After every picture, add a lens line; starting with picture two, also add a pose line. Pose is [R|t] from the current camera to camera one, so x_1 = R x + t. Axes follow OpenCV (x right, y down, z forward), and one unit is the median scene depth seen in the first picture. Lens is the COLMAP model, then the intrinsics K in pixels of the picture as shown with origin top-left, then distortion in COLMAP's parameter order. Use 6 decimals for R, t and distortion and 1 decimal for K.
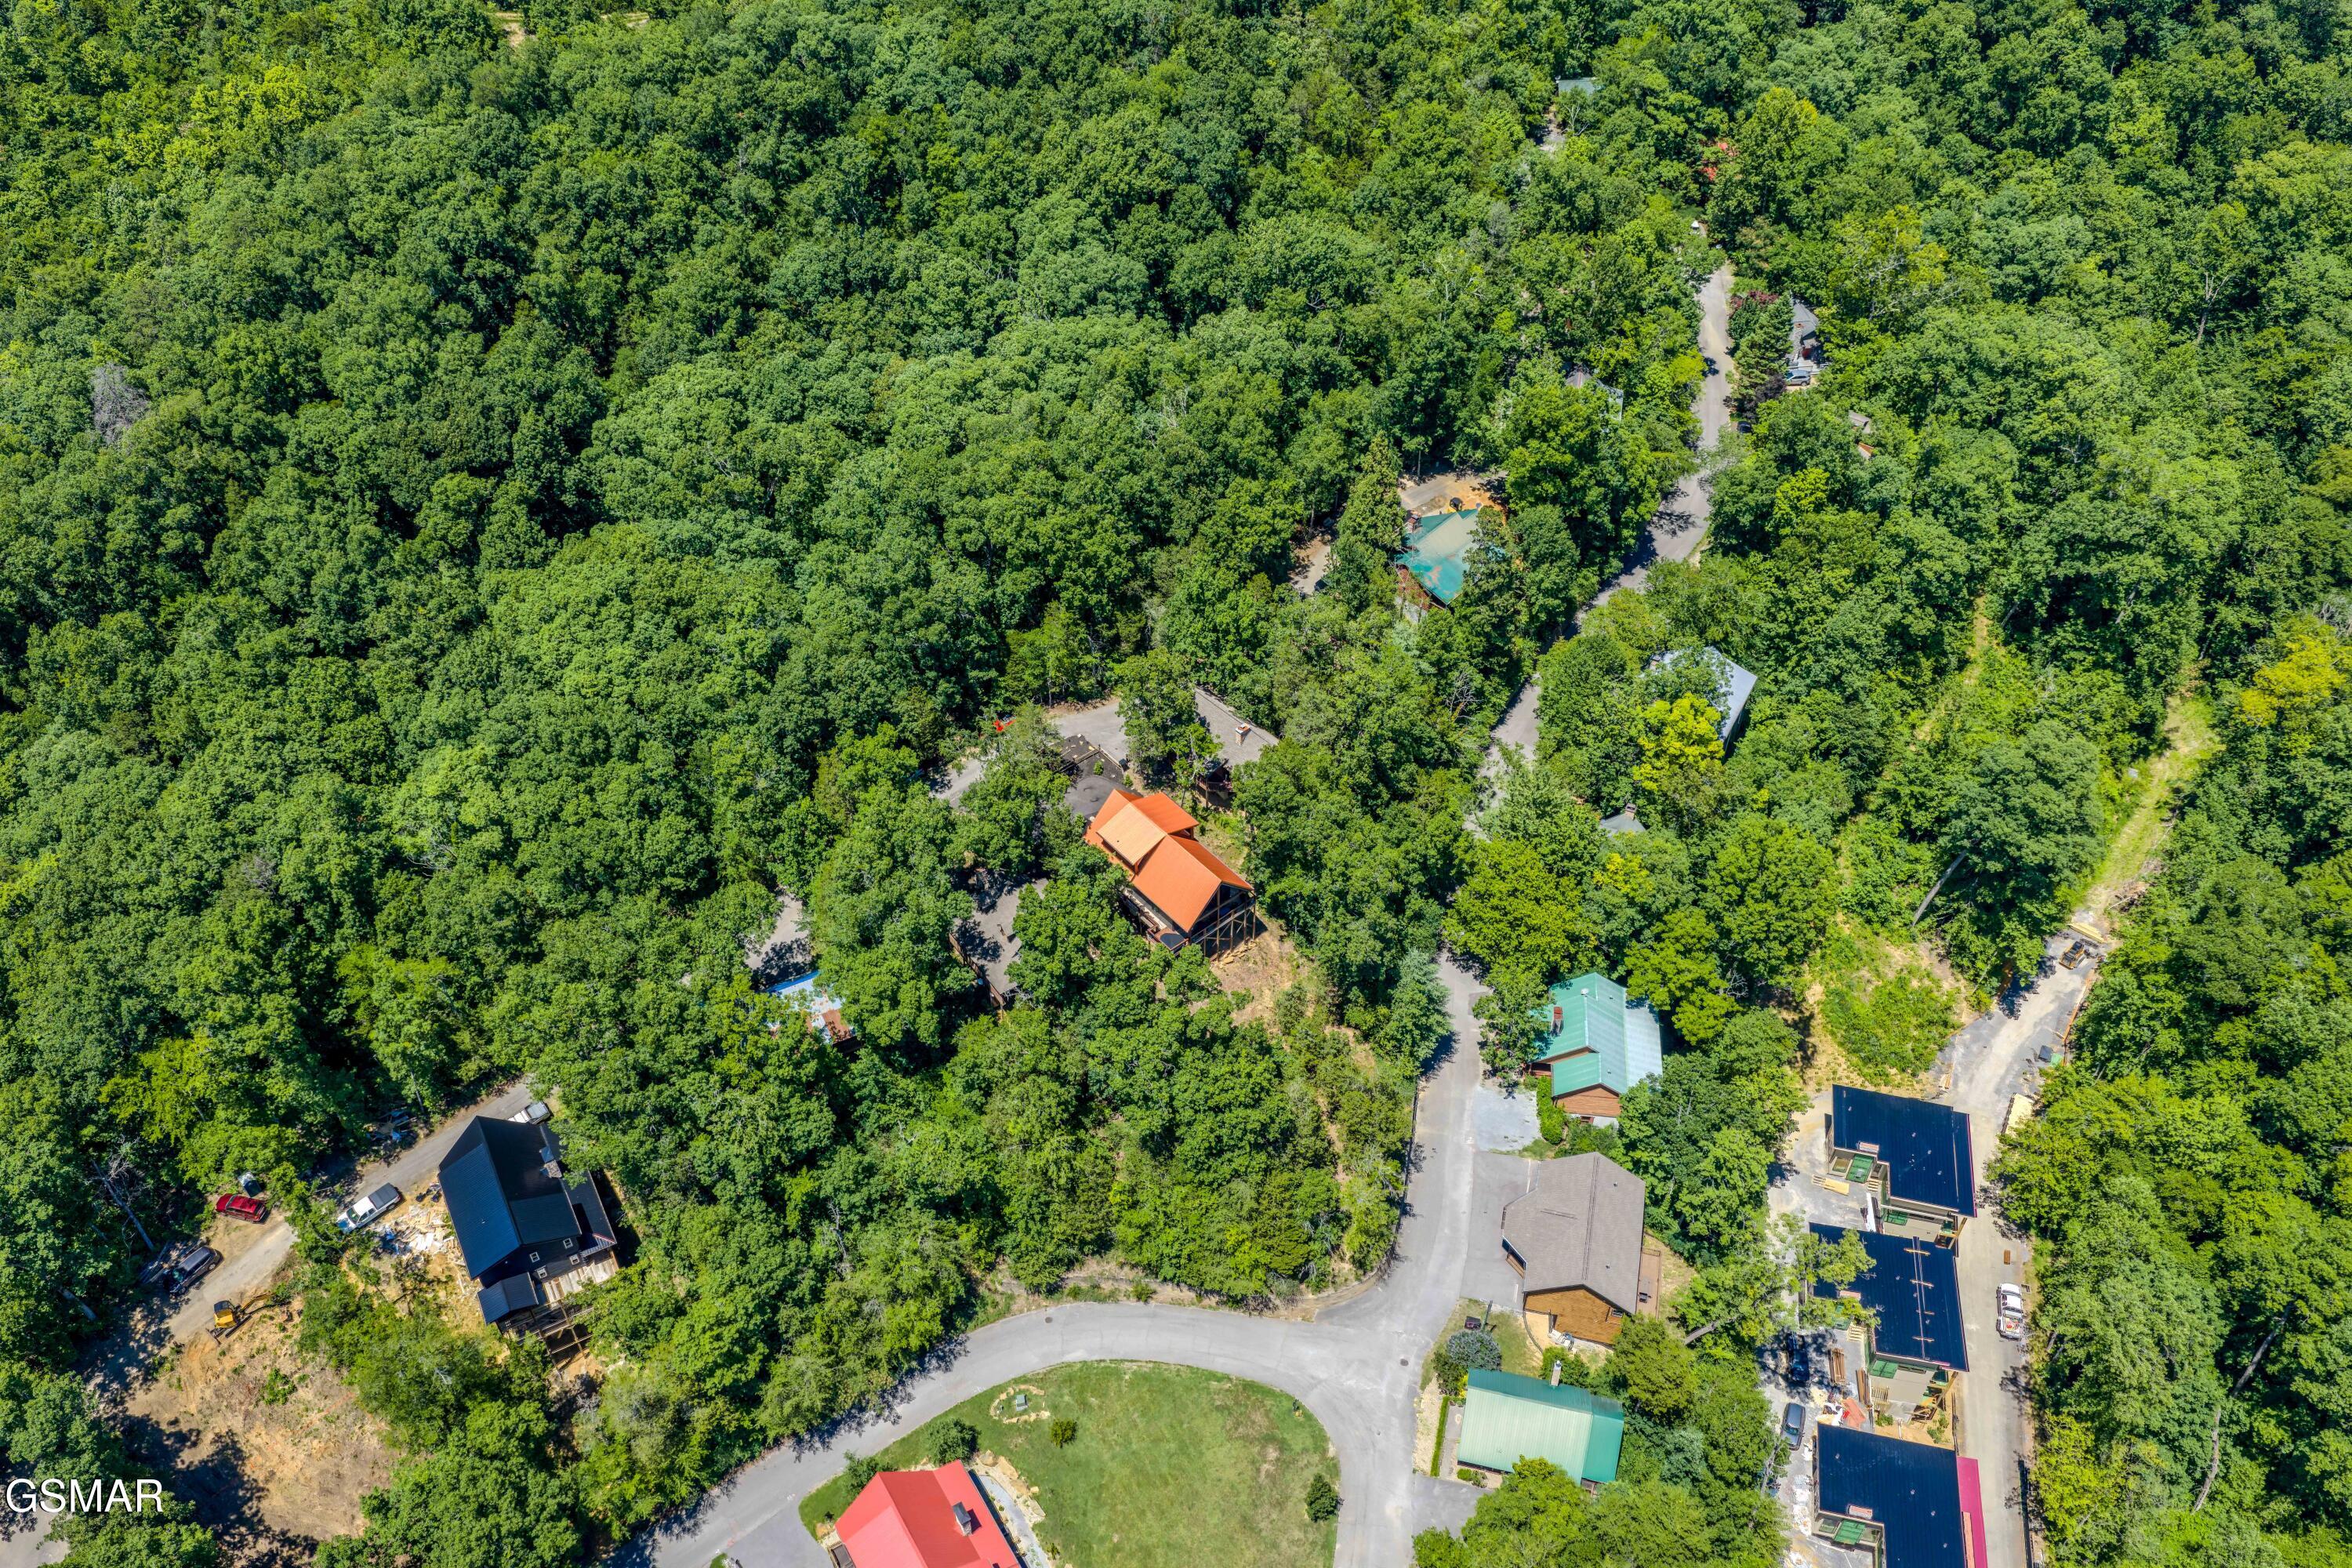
lens RADIAL K [[1947.6, 0, 1182.8], [0, 1947.6, 787.8], [0, 0, 1]] dist [0.002706, 0.000666]
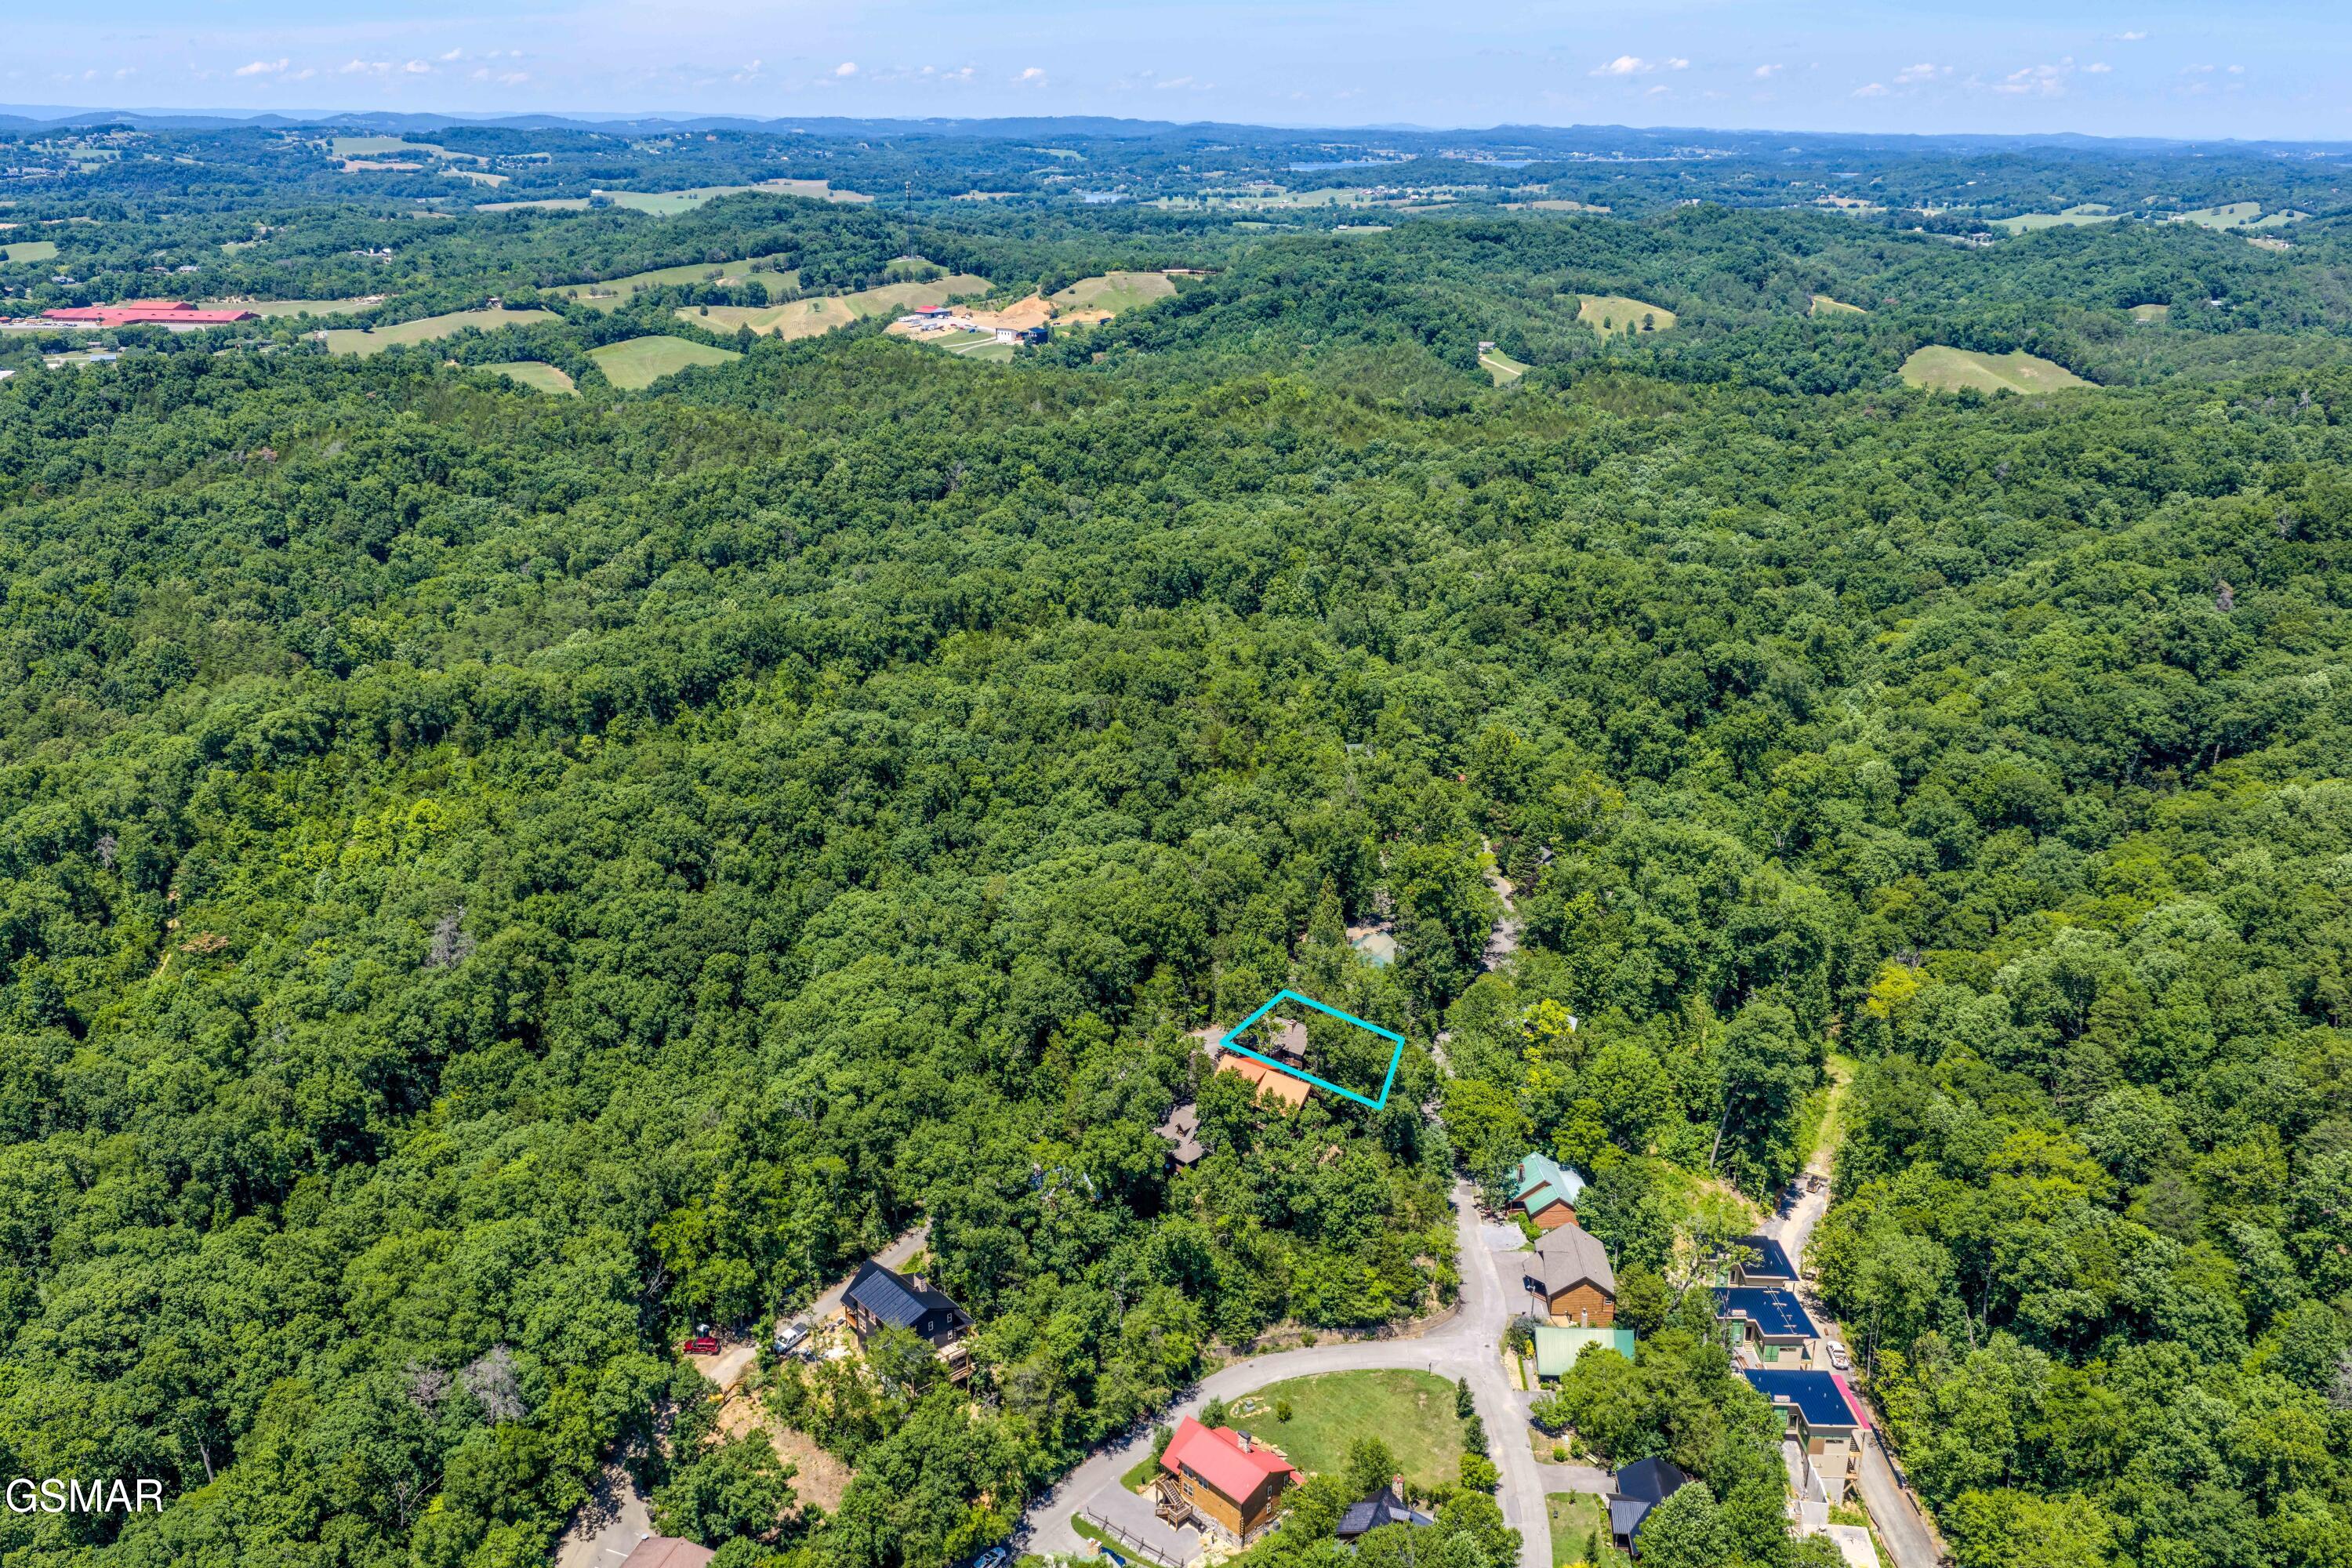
lens RADIAL K [[1947.6, 0, 1171.6], [0, 1947.6, 783.2], [0, 0, 1]] dist [0.002706, 0.000666]
pose [[0.980895, -0.055179, 0.186550, -0.303348], [0.131802, 0.893806, -0.428648, 0.399702], [-0.143087, 0.445047, 0.884002, -0.412814]]
